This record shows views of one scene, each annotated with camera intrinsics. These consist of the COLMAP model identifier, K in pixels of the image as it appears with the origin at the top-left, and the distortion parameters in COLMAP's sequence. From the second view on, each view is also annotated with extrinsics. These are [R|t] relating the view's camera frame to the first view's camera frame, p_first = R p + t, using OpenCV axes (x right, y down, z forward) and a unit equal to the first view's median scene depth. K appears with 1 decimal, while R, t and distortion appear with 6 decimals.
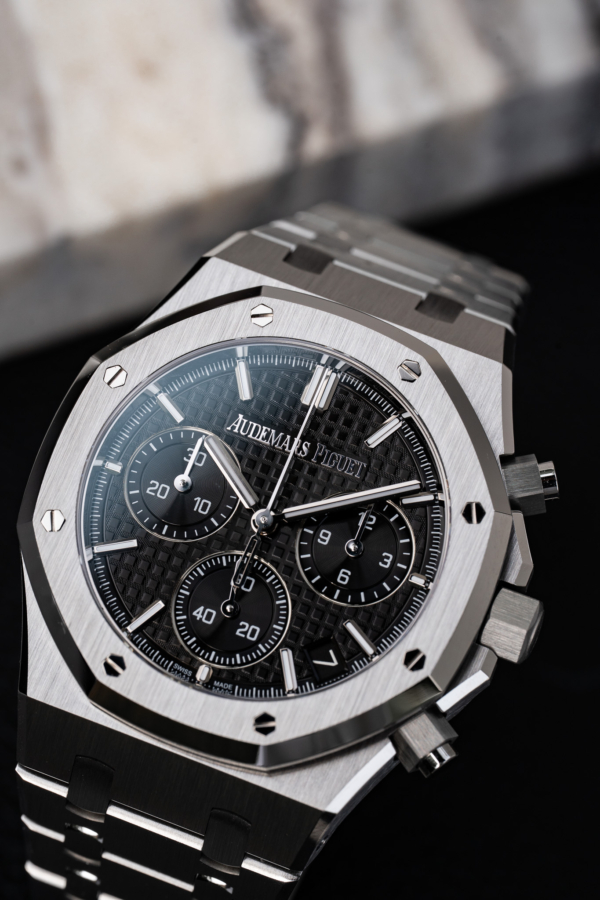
lens RADIAL K [[4933.3, 0, 295.1], [0, 4933.3, 444.3], [0, 0, 1]] dist [1.744863, 0.000000]
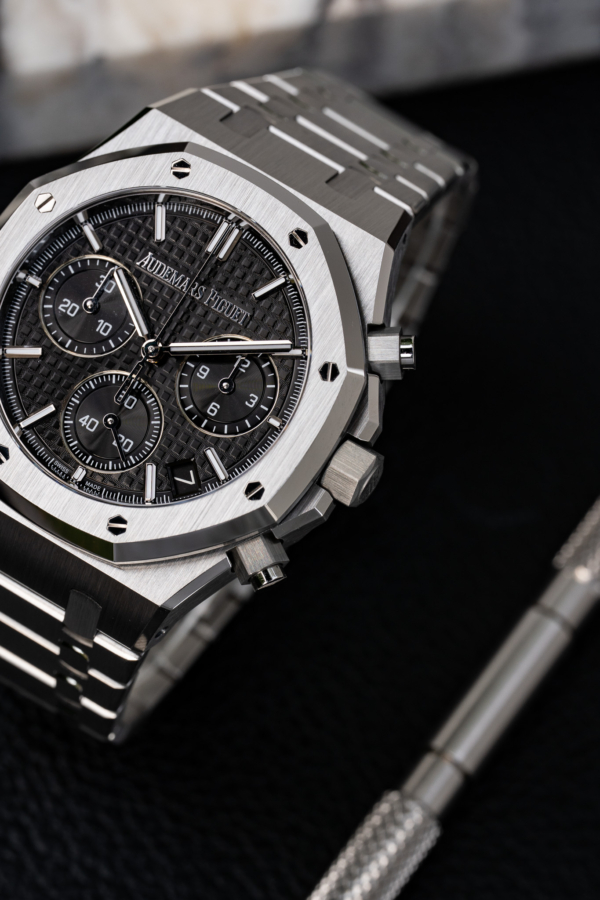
lens RADIAL K [[4933.3, 0, 310.8], [0, 4933.3, 474.9], [0, 0, 1]] dist [1.744863, 0.000000]
pose [[0.979089, 0.156320, -0.130185, 0.182215], [-0.146552, 0.985835, 0.081561, -0.054395], [0.141091, -0.060776, 0.988129, -0.124702]]
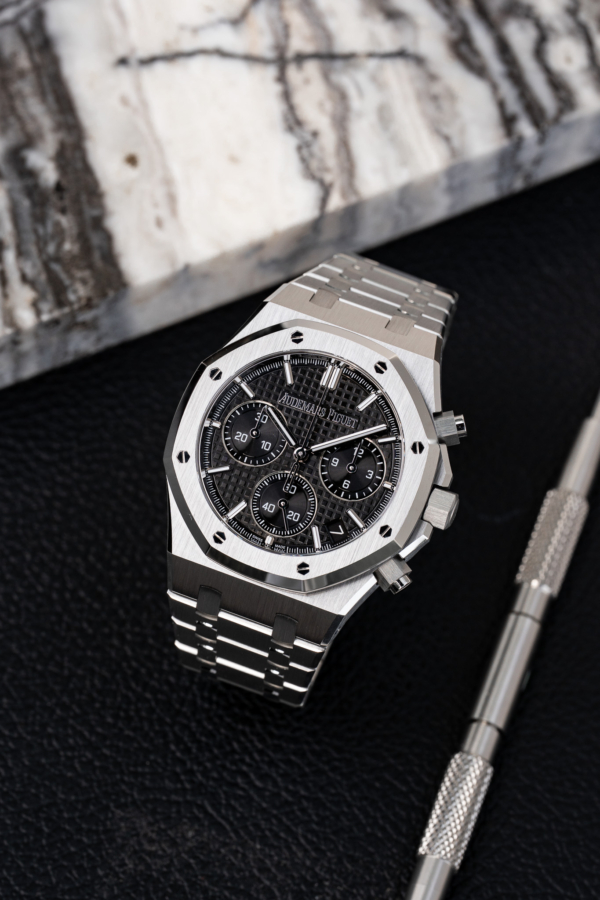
lens RADIAL K [[4933.3, 0, 298.5], [0, 4933.3, 459.4], [0, 0, 1]] dist [1.744863, 0.000000]
pose [[0.999214, -0.023678, -0.031799, 0.049400], [0.026201, 0.996335, 0.081420, -0.127388], [0.029755, -0.082189, 0.996172, -0.774172]]
